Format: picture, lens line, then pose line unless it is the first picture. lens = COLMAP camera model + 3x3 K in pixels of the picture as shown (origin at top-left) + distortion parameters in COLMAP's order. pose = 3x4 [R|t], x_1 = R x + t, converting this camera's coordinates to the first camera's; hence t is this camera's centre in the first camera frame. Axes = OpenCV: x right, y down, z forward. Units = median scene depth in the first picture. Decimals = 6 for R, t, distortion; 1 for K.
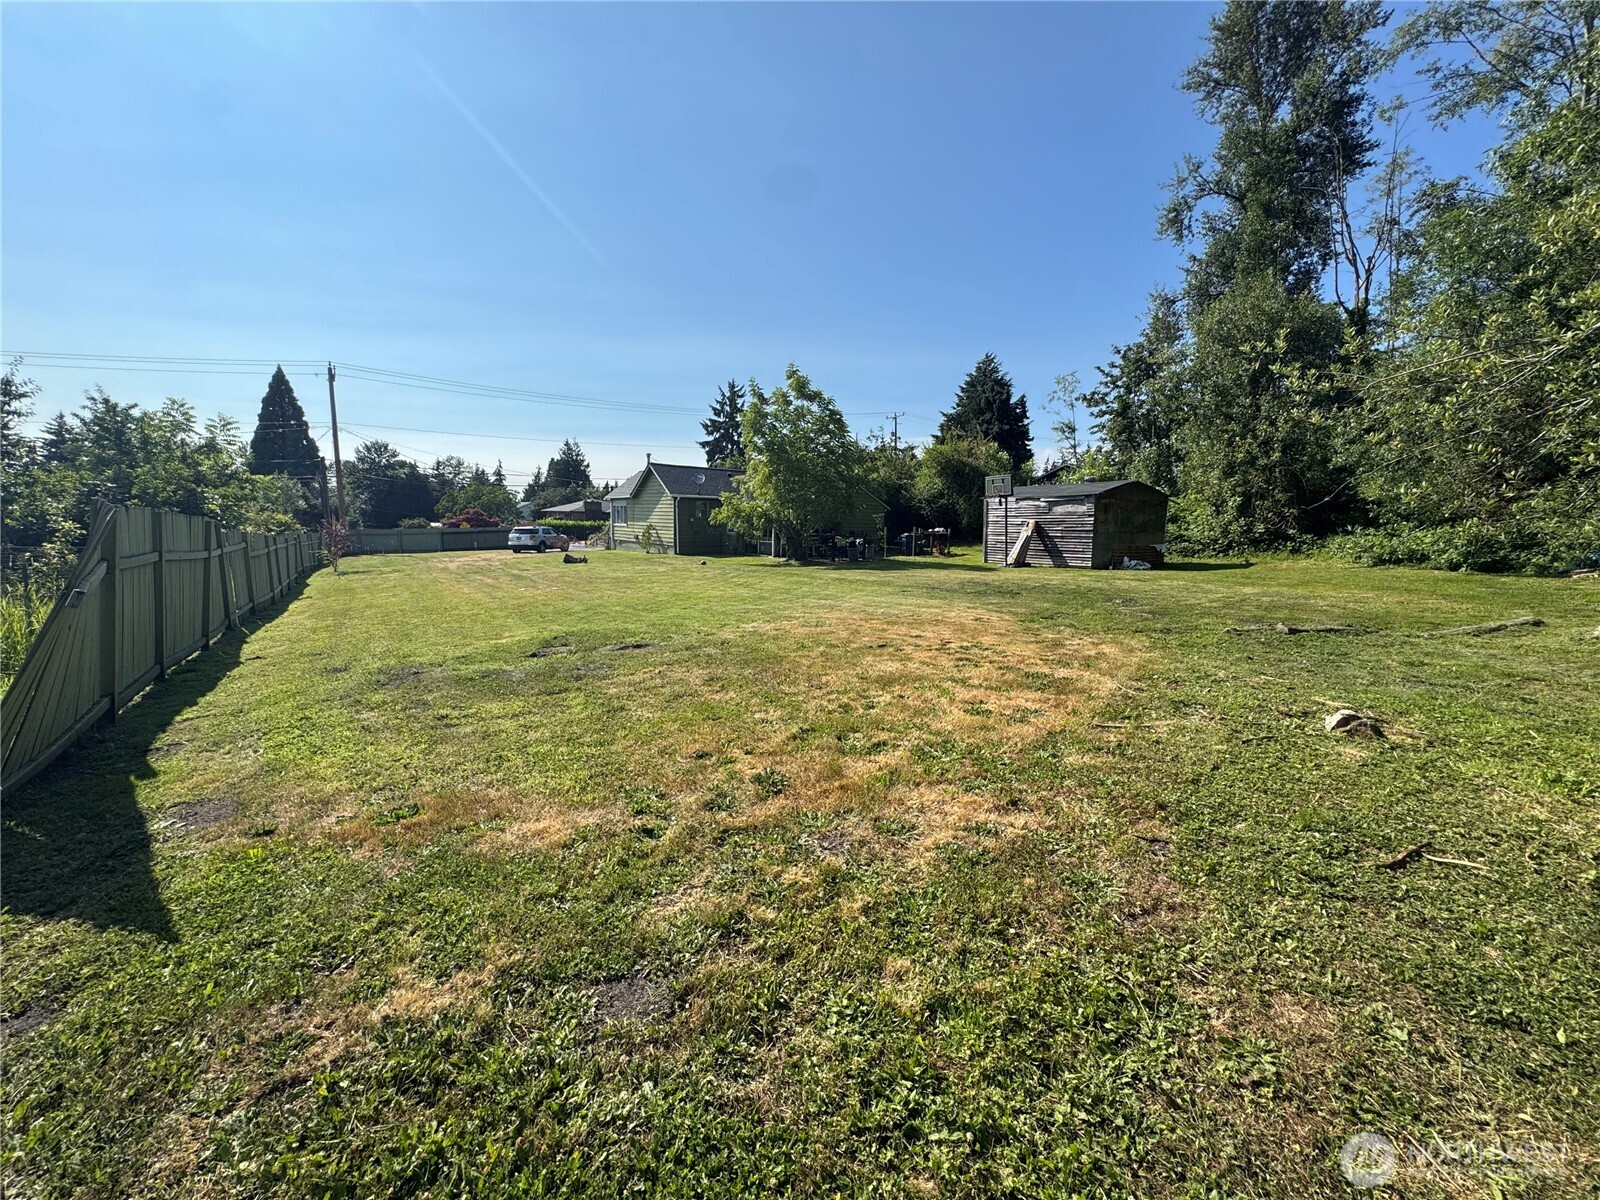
lens RADIAL K [[638.5, 0, 800.0], [0, 638.5, 600.0], [0, 0, 1]] dist [-0.004404, 0.000506]
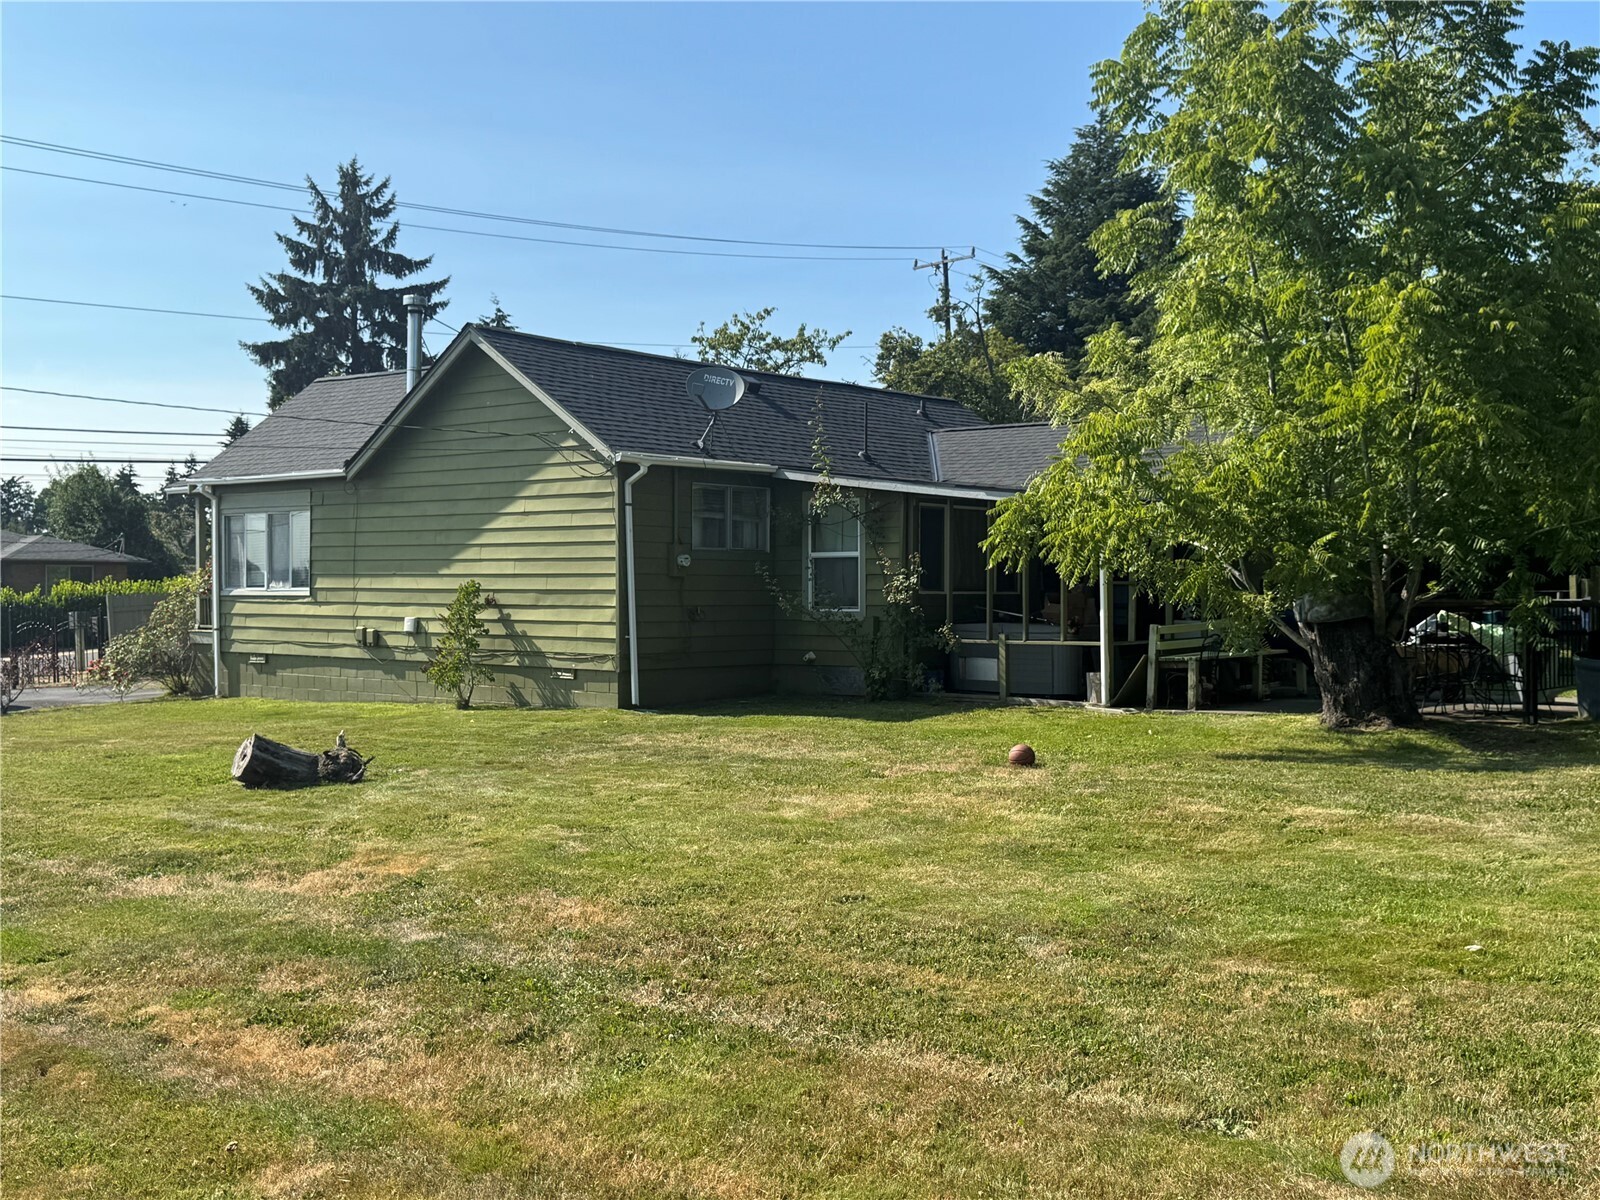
lens RADIAL K [[1675.5, 0, 800.0], [0, 1675.5, 600.0], [0, 0, 1]] dist [0.198310, -0.386967]
pose [[0.975037, -0.022521, 0.220897, -0.336182], [0.047465, 0.992988, -0.108271, -0.052945], [-0.216909, 0.116053, 0.969269, 0.493430]]
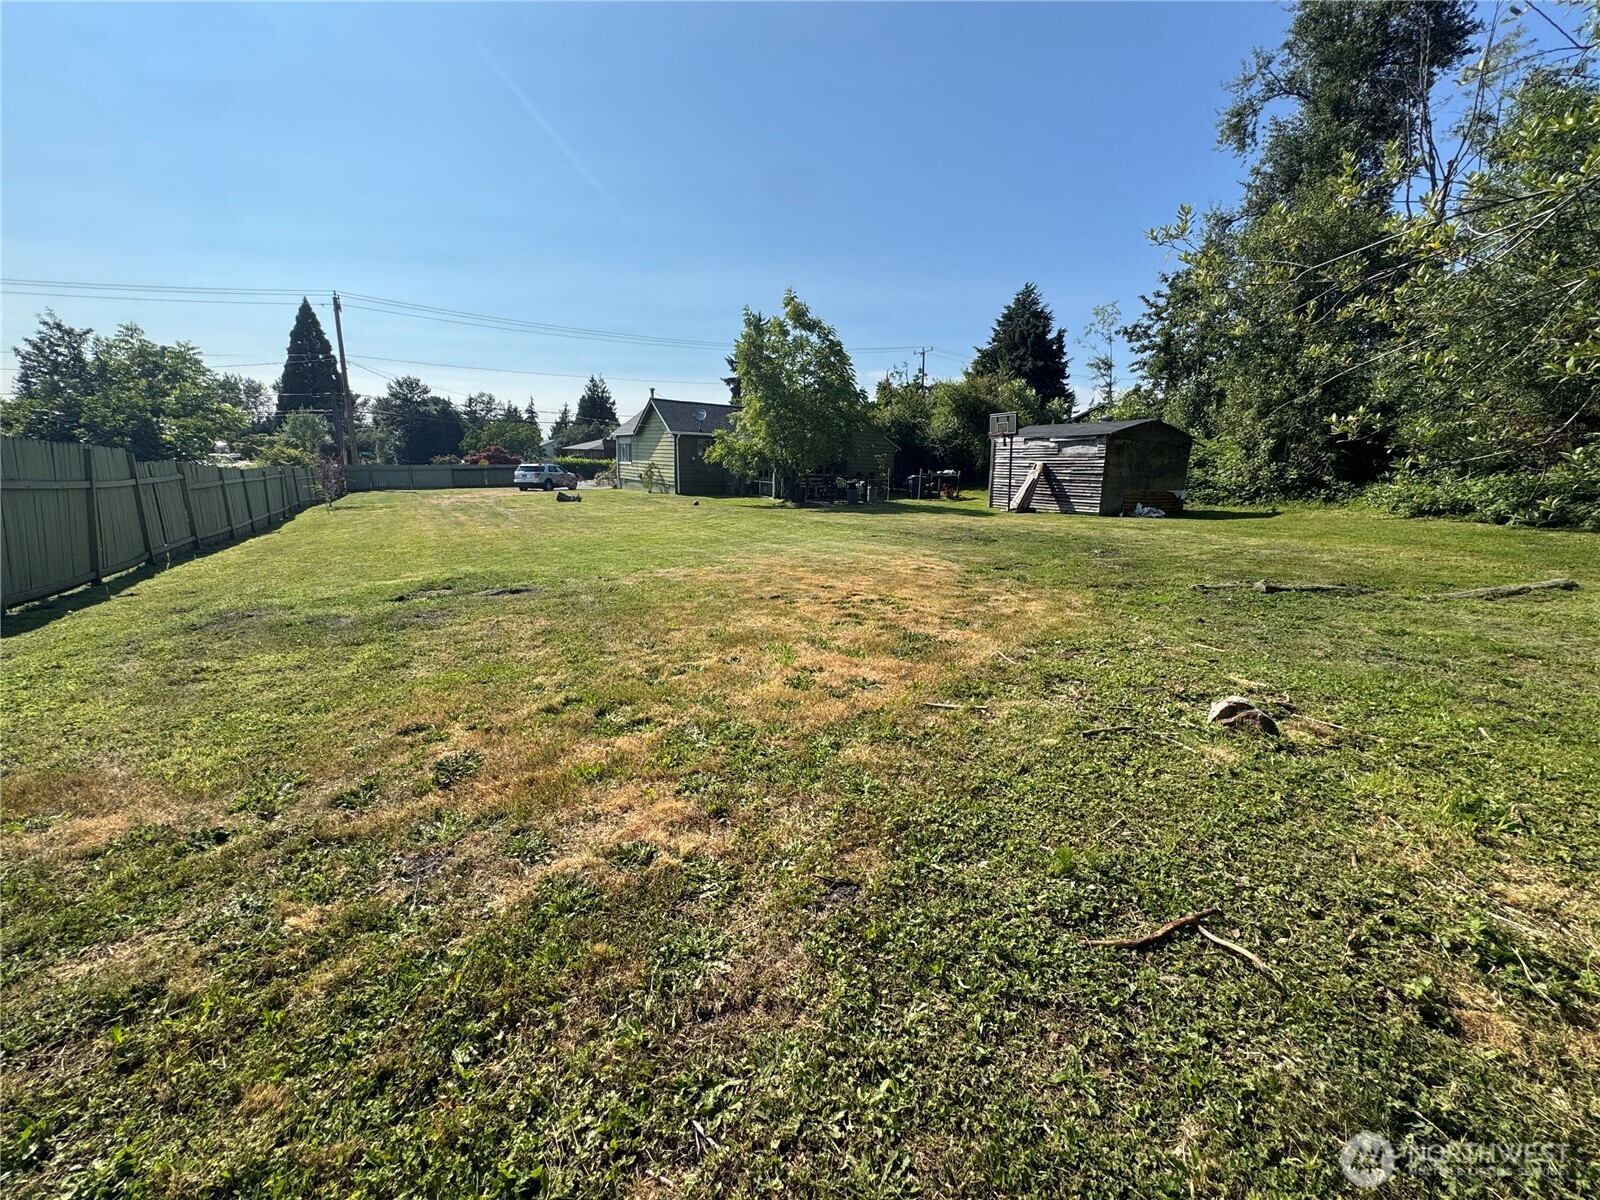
lens RADIAL K [[638.5, 0, 800.0], [0, 638.5, 600.0], [0, 0, 1]] dist [-0.004404, 0.000506]
pose [[0.998526, 0.022124, -0.049564, 0.057434], [-0.017633, 0.995850, 0.089285, -0.001210], [0.051333, -0.088279, 0.994772, 0.031850]]
